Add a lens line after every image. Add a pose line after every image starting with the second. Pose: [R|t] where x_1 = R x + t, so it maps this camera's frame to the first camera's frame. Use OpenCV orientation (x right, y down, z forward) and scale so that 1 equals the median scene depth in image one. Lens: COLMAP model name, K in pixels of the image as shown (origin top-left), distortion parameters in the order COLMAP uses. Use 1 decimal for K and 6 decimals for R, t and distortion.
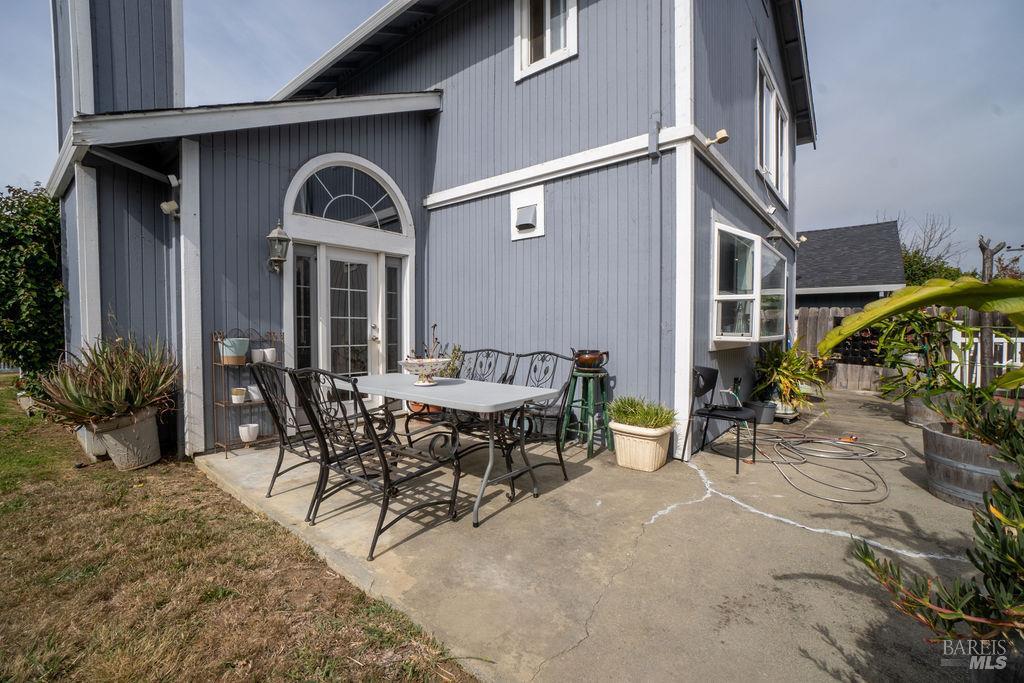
lens RADIAL K [[451.3, 0, 503.8], [0, 451.3, 343.5], [0, 0, 1]] dist [-0.063202, 0.022853]
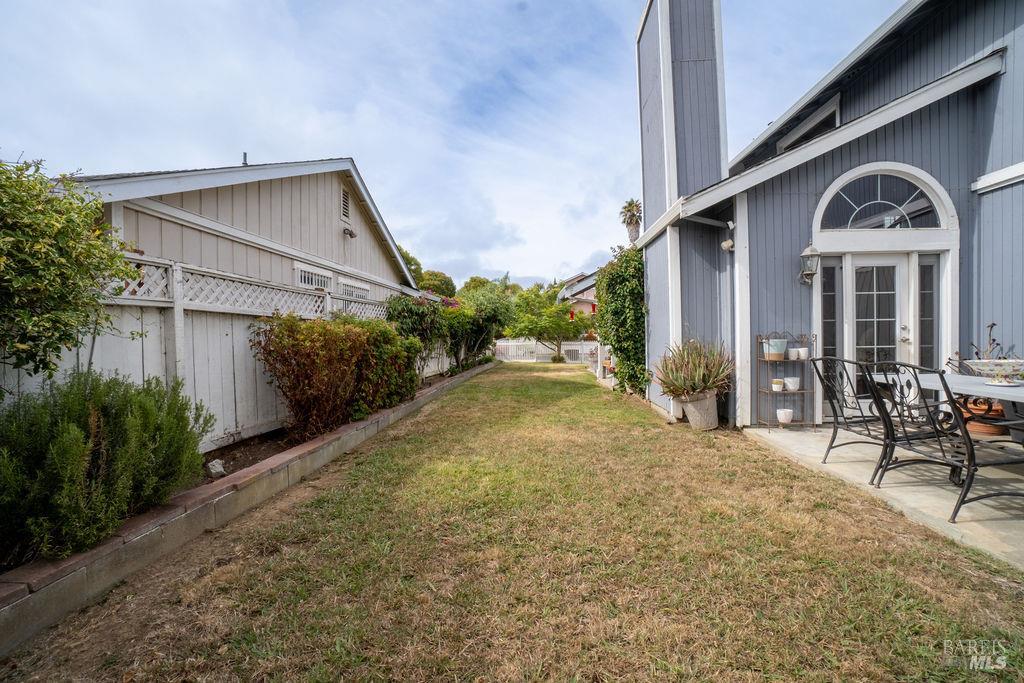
lens RADIAL K [[451.3, 0, 503.8], [0, 451.3, 343.5], [0, 0, 1]] dist [-0.063202, 0.022853]
pose [[0.582994, 0.004183, -0.812466, -0.028672], [-0.007660, 0.999971, -0.000349, 0.005399], [0.812440, 0.006426, 0.583009, -0.324918]]
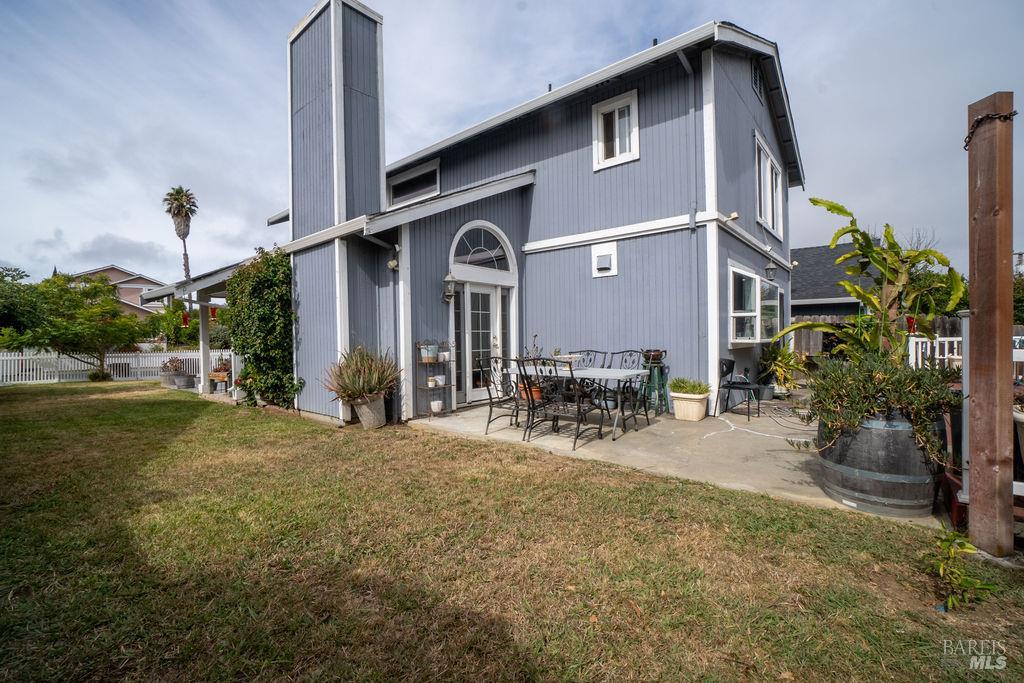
lens RADIAL K [[451.3, 0, 503.8], [0, 451.3, 343.5], [0, 0, 1]] dist [-0.063202, 0.022853]
pose [[0.999805, -0.015580, -0.012130, -0.283799], [0.015366, 0.999728, -0.017538, 0.011207], [0.012400, 0.017348, 0.999773, -0.525186]]
